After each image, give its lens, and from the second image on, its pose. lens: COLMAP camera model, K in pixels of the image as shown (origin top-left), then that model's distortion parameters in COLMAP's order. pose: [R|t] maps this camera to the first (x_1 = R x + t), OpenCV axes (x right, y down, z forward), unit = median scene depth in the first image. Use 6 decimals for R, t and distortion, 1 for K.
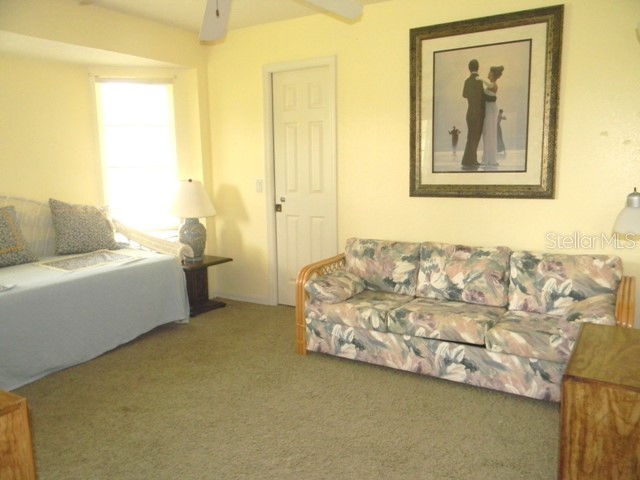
lens RADIAL K [[514.6, 0, 317.5], [0, 514.6, 240.4], [0, 0, 1]] dist [0.023877, -0.011839]
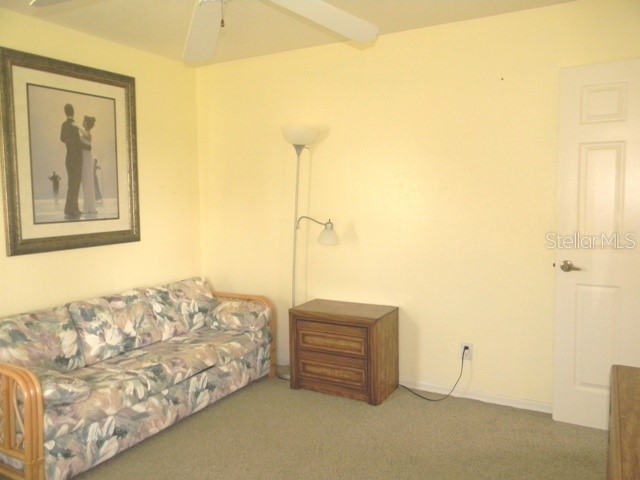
lens RADIAL K [[514.6, 0, 316.9], [0, 514.6, 238.0], [0, 0, 1]] dist [0.023877, -0.011839]
pose [[-0.027502, -0.066229, 0.997425, -0.687202], [0.172736, 0.982478, 0.069999, -0.097456], [-0.984584, 0.174216, -0.015580, 0.620343]]
